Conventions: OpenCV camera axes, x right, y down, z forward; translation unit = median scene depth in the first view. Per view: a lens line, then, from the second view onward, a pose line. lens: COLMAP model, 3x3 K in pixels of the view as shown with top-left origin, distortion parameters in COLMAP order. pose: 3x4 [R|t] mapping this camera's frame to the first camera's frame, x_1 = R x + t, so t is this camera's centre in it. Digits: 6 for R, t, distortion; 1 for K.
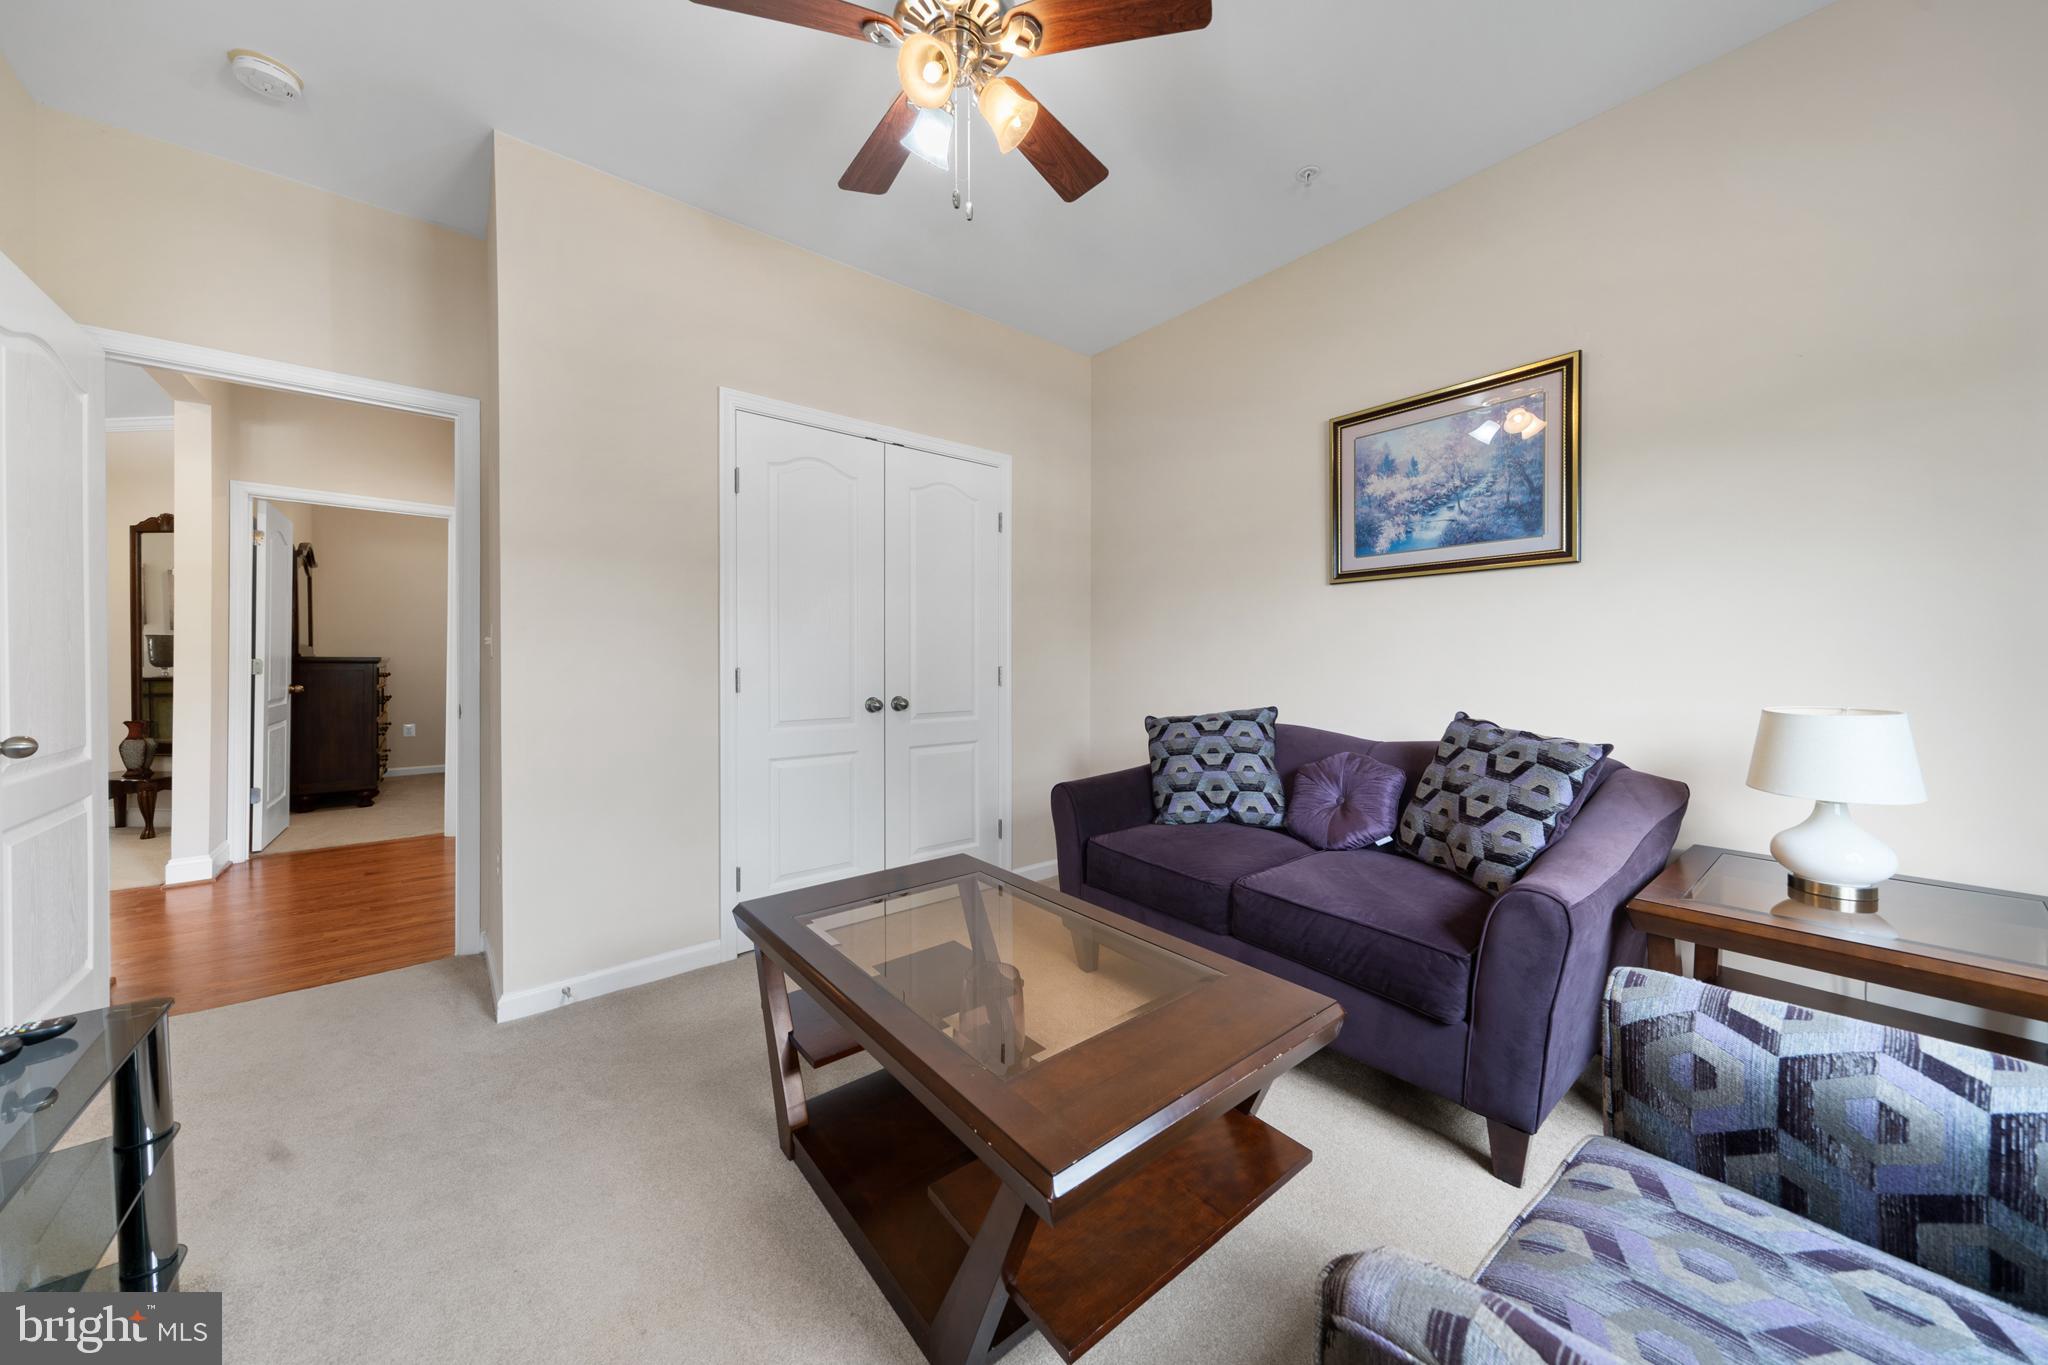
lens RADIAL K [[709.6, 0, 1027.3], [0, 709.6, 669.8], [0, 0, 1]] dist [0.005568, -0.000446]
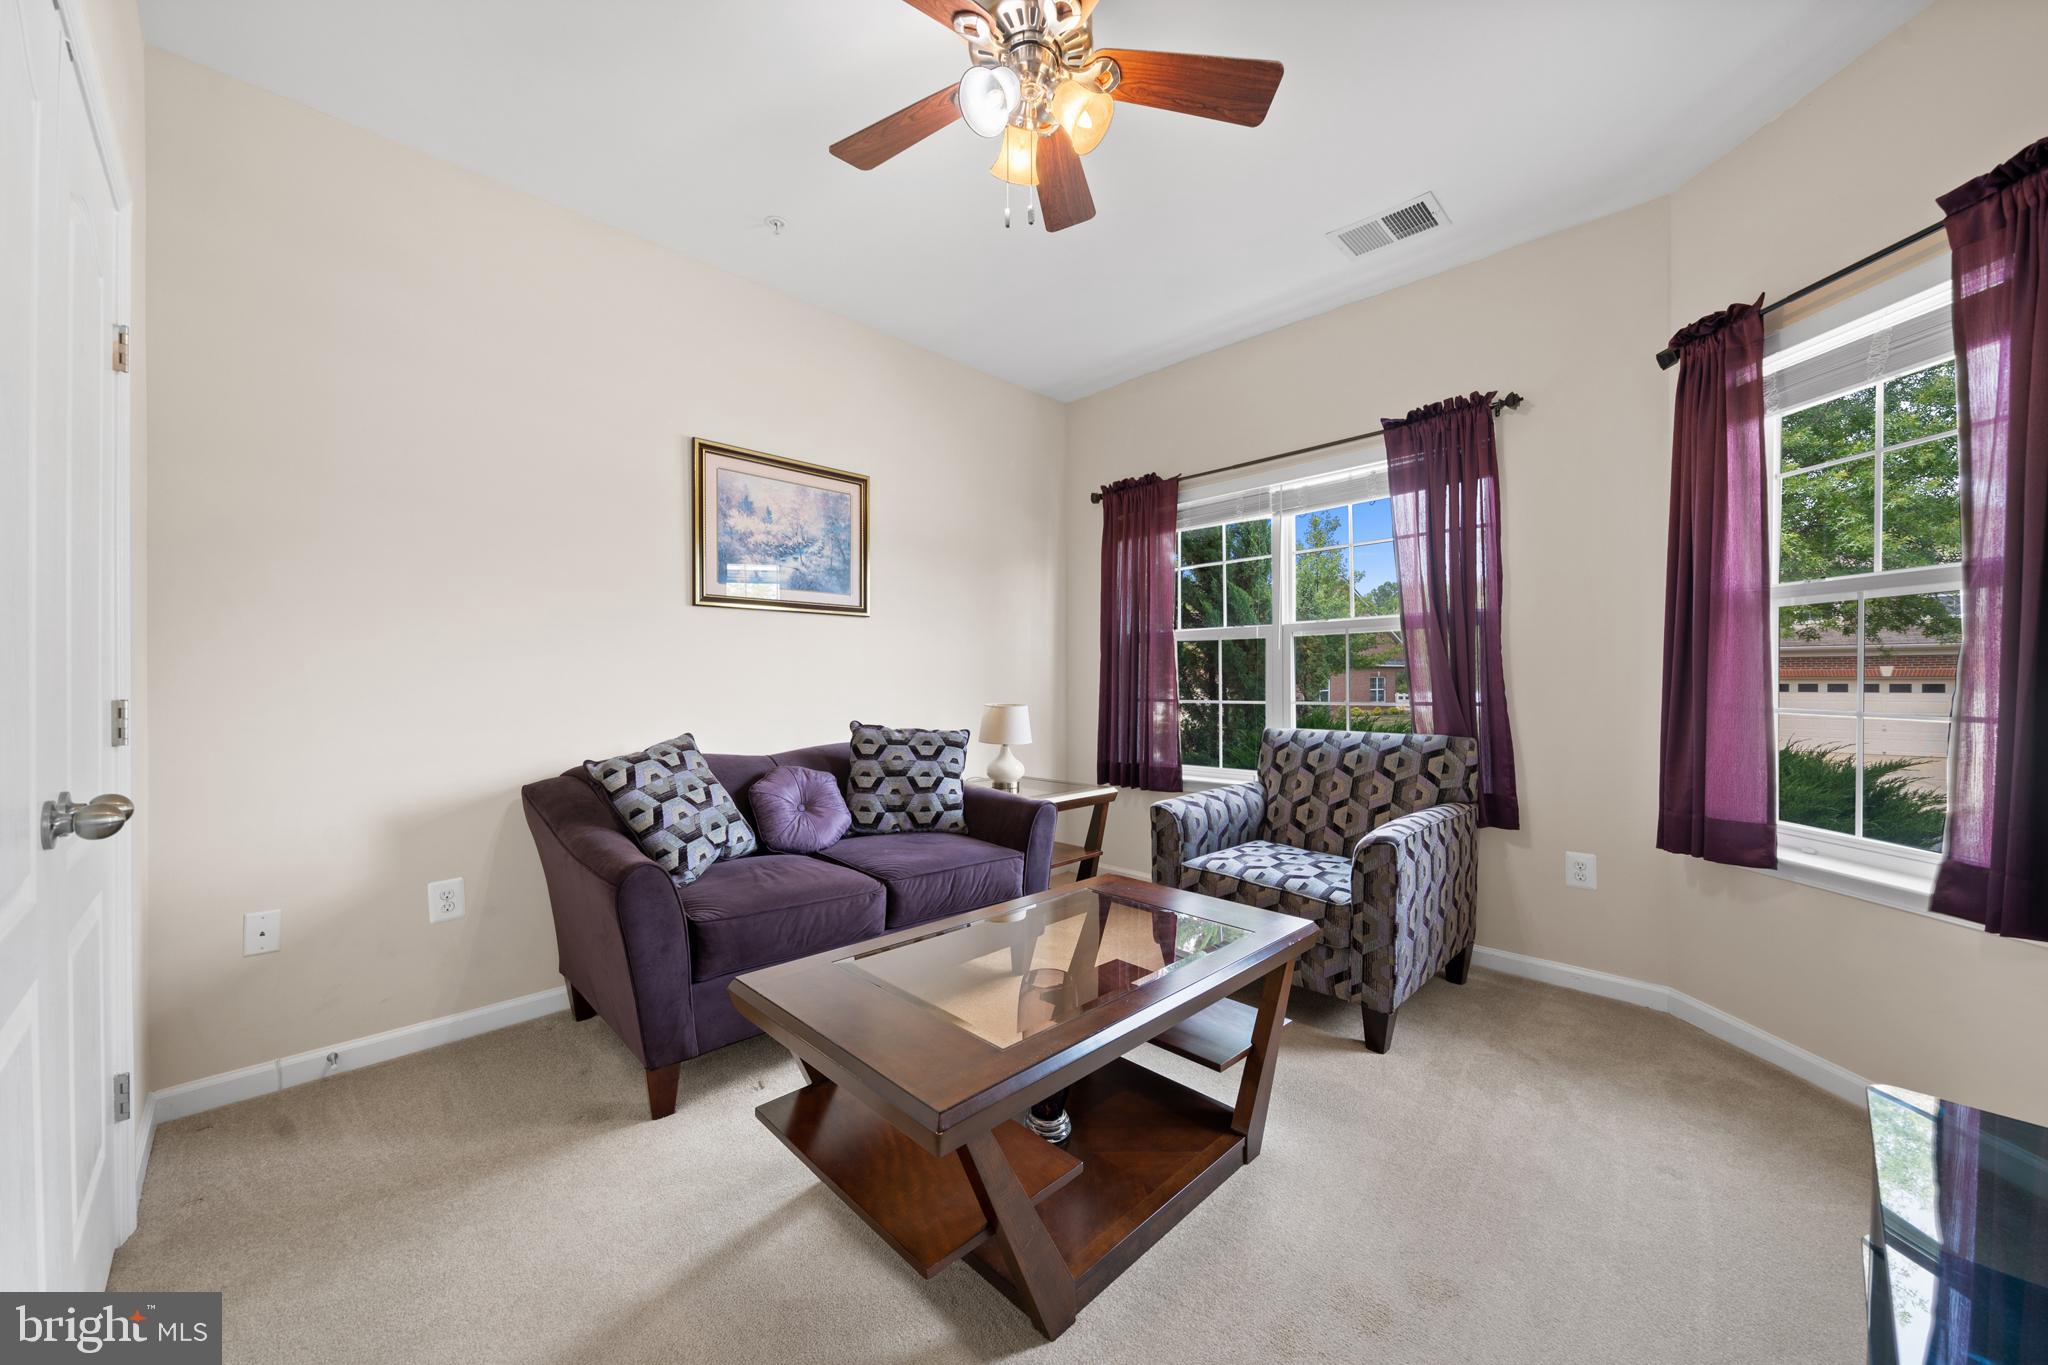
lens RADIAL K [[789.3, 0, 1024.0], [0, 789.3, 680.8], [0, 0, 1]] dist [0.008014, -0.002061]
pose [[-0.122591, -0.003574, 0.992451, -0.789447], [0.013012, 0.999902, 0.005208, -0.017422], [-0.992372, 0.013553, -0.122533, 0.754946]]
